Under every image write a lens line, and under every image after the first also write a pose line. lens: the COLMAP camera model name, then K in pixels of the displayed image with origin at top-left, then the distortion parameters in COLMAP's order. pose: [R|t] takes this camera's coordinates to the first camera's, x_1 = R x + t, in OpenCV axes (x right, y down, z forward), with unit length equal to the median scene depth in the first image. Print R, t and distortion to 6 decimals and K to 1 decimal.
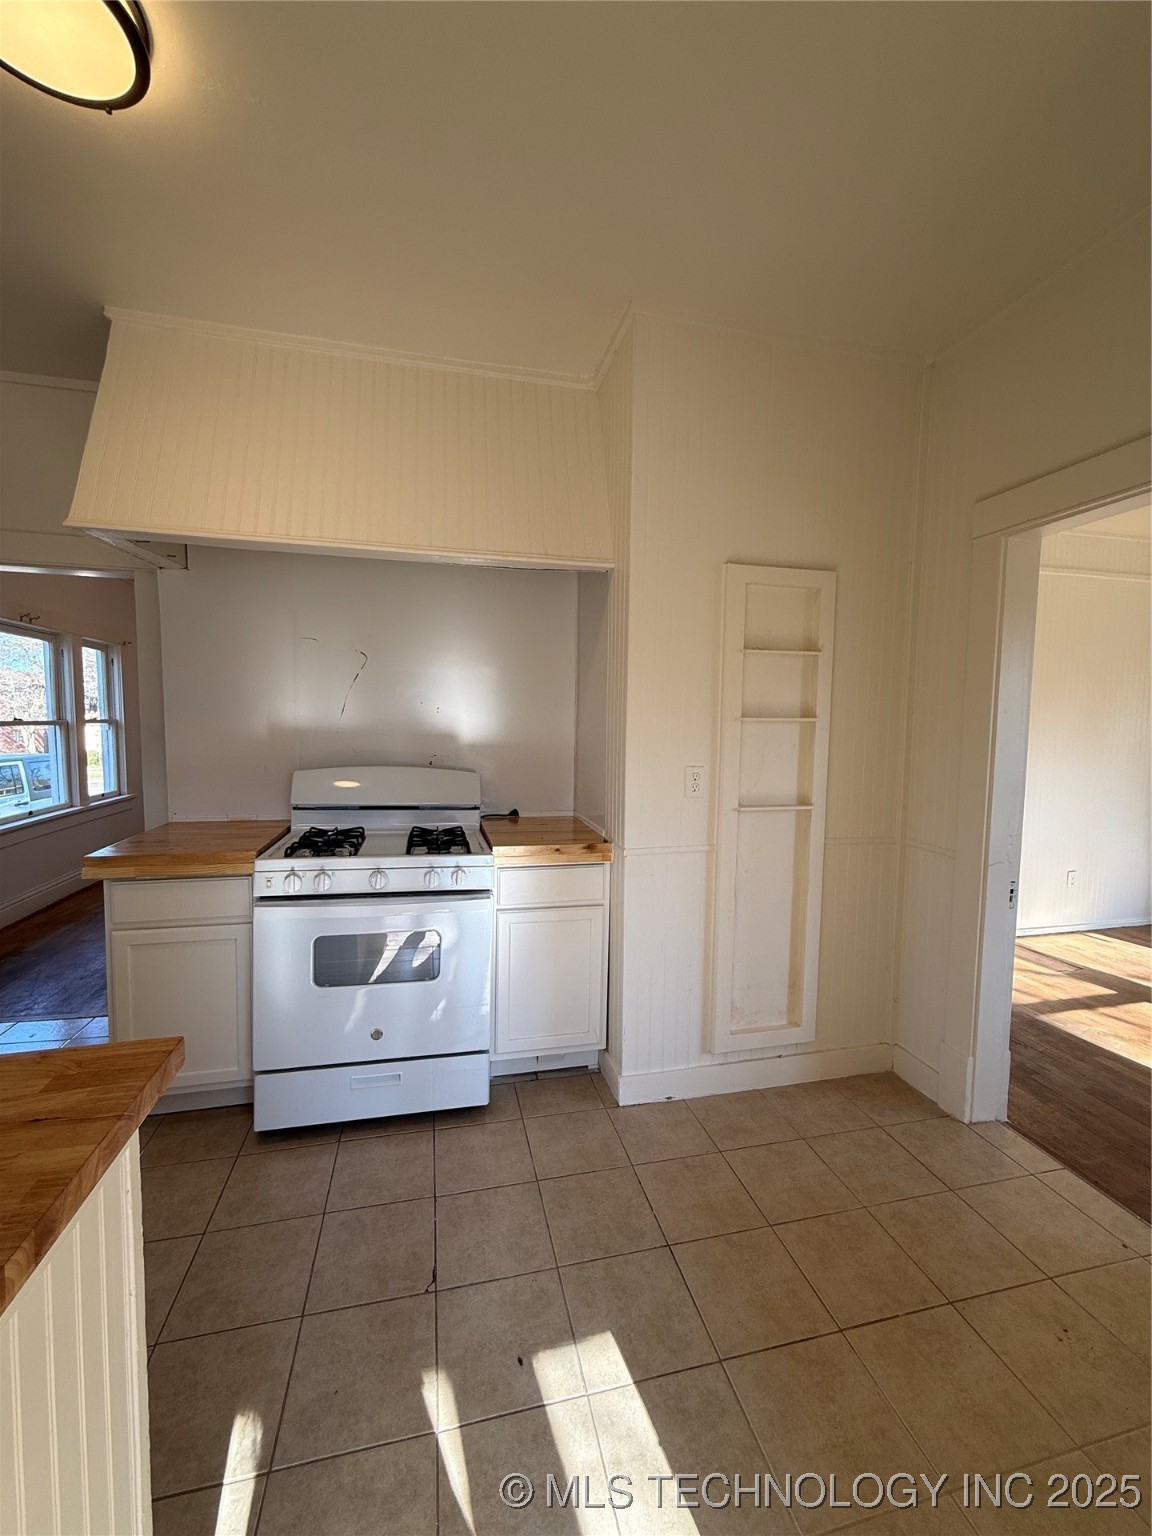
lens RADIAL K [[612.6, 0, 571.6], [0, 612.6, 770.2], [0, 0, 1]] dist [-0.000293, 0.000671]
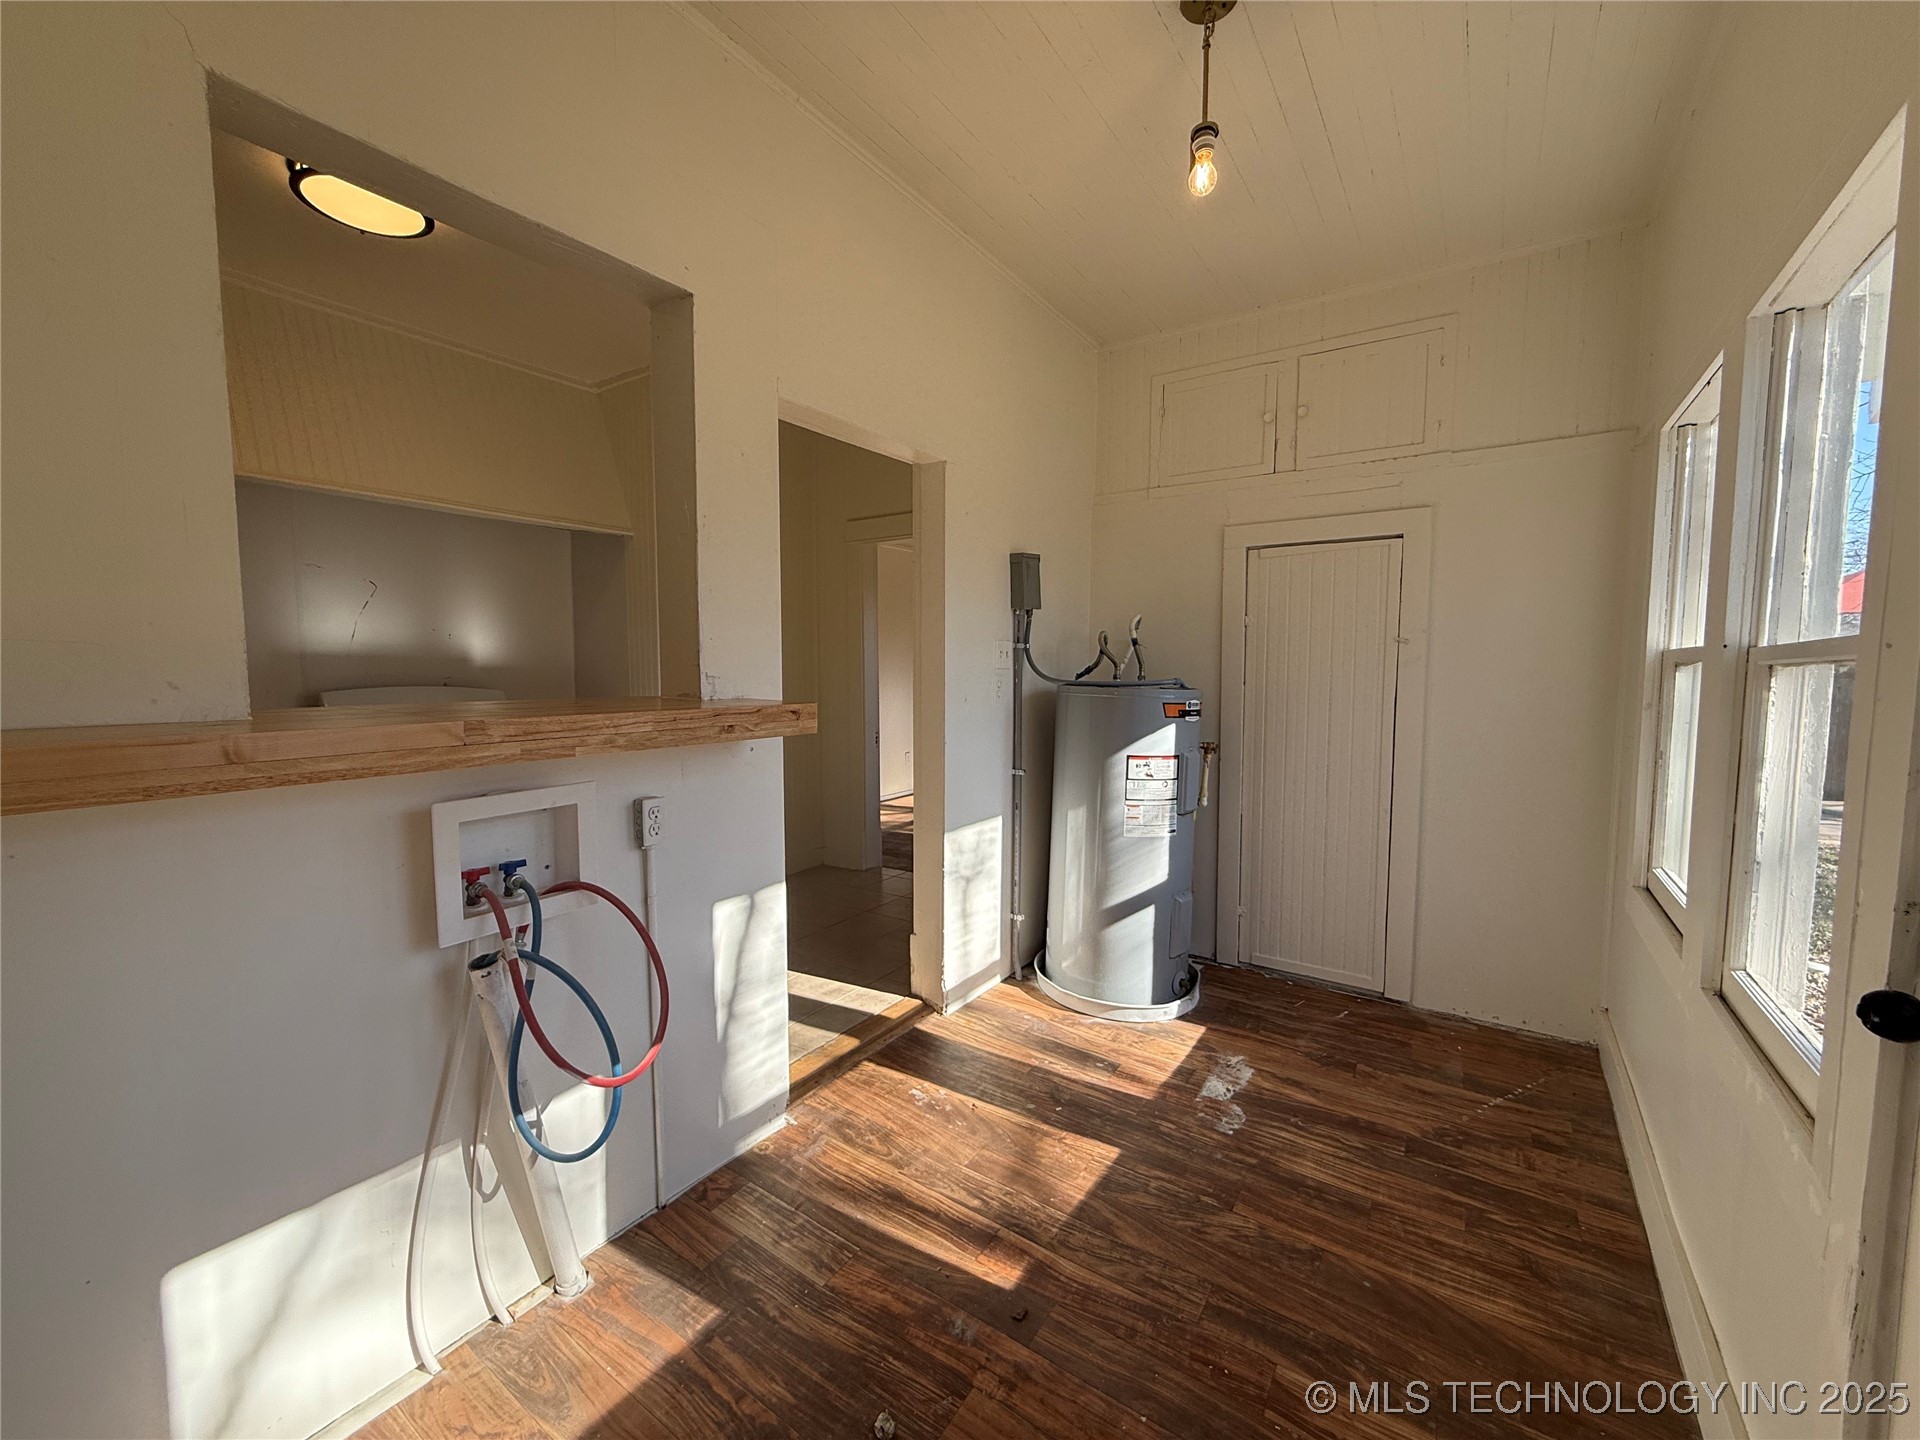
lens RADIAL K [[765.8, 0, 960.8], [0, 765.8, 718.7], [0, 0, 1]] dist [-0.000293, 0.000671]
pose [[0.733632, -0.065289, 0.676403, -0.497652], [0.065250, 0.997543, 0.025515, 0.080381], [-0.676407, 0.025417, 0.736090, -0.663114]]
